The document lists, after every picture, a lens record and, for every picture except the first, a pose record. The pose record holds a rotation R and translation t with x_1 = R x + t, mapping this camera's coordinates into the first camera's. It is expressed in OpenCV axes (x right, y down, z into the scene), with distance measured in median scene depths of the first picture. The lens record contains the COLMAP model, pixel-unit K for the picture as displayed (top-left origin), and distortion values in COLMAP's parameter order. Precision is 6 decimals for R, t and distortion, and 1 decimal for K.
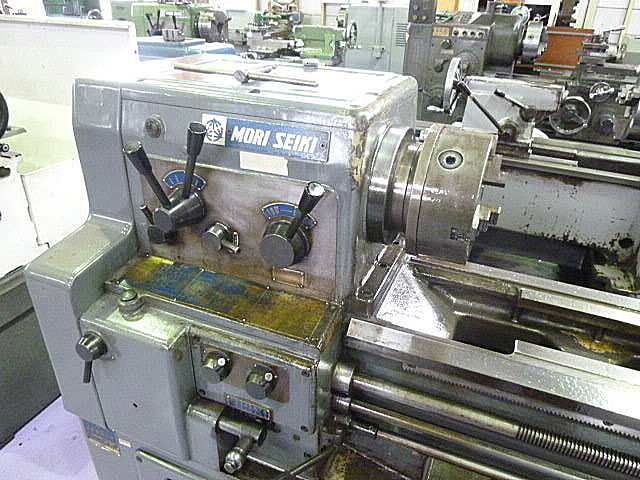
lens RADIAL K [[482.5, 0, 321.2], [0, 482.5, 244.4], [0, 0, 1]] dist [-0.034678, 0.007958]
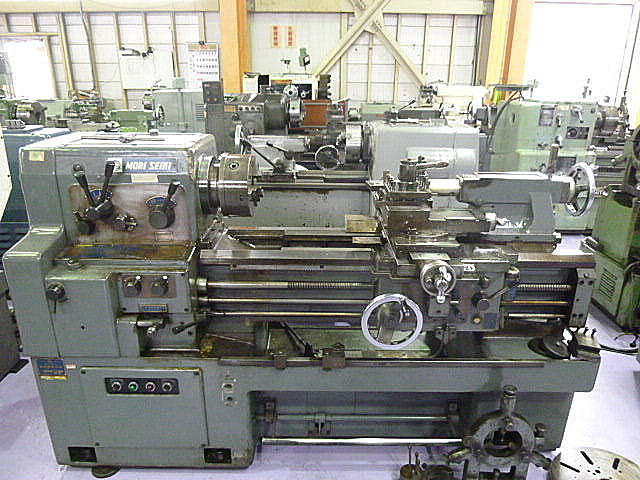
lens RADIAL K [[482.5, 0, 321.2], [0, 482.5, 244.4], [0, 0, 1]] dist [-0.034678, 0.007958]
pose [[0.922740, -0.151653, 0.354334, -0.161332], [0.199771, 0.974393, -0.103202, 0.389311], [-0.329609, 0.166014, 0.929407, -0.913737]]
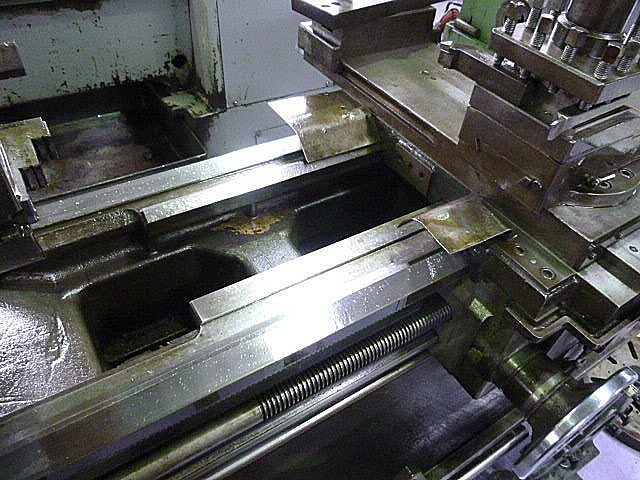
lens RADIAL K [[482.5, 0, 321.2], [0, 482.5, 244.4], [0, 0, 1]] dist [-0.034678, 0.007958]
pose [[0.567819, -0.569343, 0.594500, 0.152469], [0.336776, 0.819692, 0.463344, -0.086998], [-0.751108, -0.062882, 0.657178, 0.406596]]
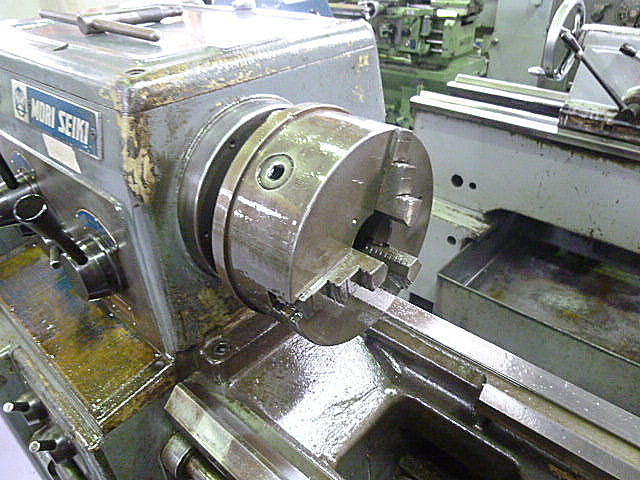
lens RADIAL K [[482.5, 0, 321.2], [0, 482.5, 244.4], [0, 0, 1]] dist [-0.034678, 0.007958]
pose [[0.938858, 0.132541, -0.317770, 0.401372], [-0.105215, 0.989231, 0.101747, -0.123278], [0.327834, -0.062092, 0.942693, 0.385077]]
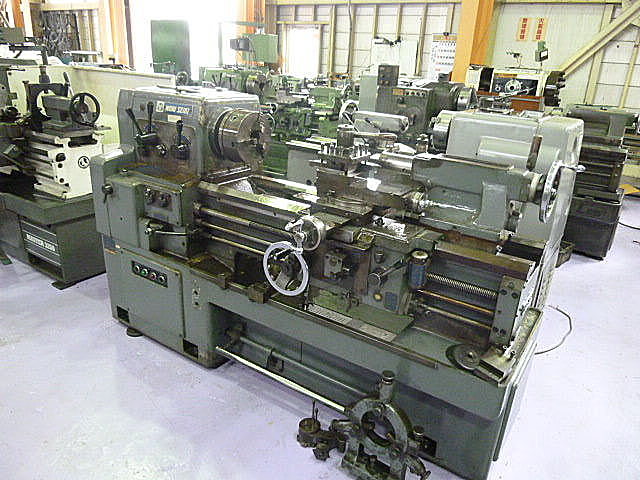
lens RADIAL K [[482.5, 0, 321.2], [0, 482.5, 244.4], [0, 0, 1]] dist [-0.034678, 0.007958]
pose [[0.980946, 0.090200, -0.172074, 1.018862], [-0.111887, 0.986352, -0.120795, 0.636944], [0.158829, 0.137747, 0.977650, -1.175464]]
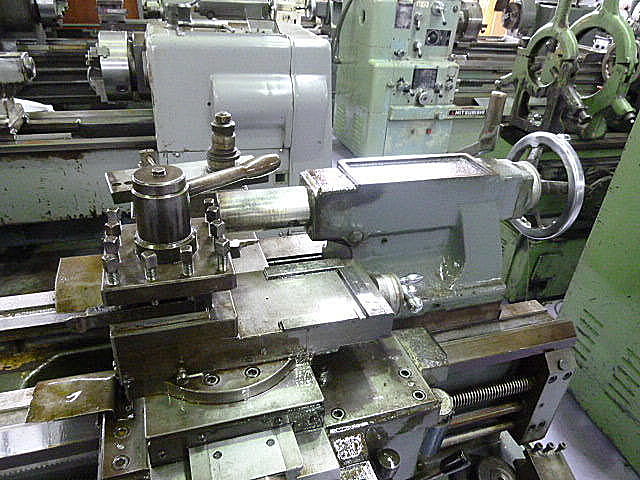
lens RADIAL K [[482.5, 0, 321.2], [0, 482.5, 244.4], [0, 0, 1]] dist [-0.034678, 0.007958]
pose [[0.756067, -0.319476, 0.571225, 0.571840], [0.277028, 0.946946, 0.162939, 0.024579], [-0.592975, 0.035053, 0.804458, -0.034361]]
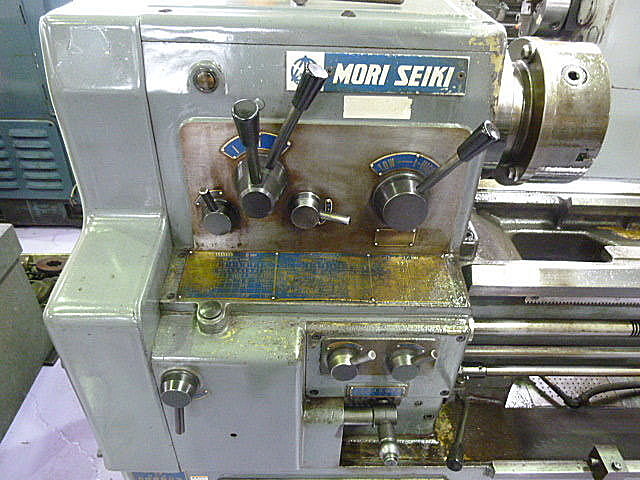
lens RADIAL K [[482.5, 0, 321.2], [0, 482.5, 244.4], [0, 0, 1]] dist [-0.034678, 0.007958]
pose [[0.918108, -0.235452, 0.318809, -0.430951], [0.185173, 0.966043, 0.180198, -0.092780], [-0.350412, -0.106406, 0.930532, 0.225551]]
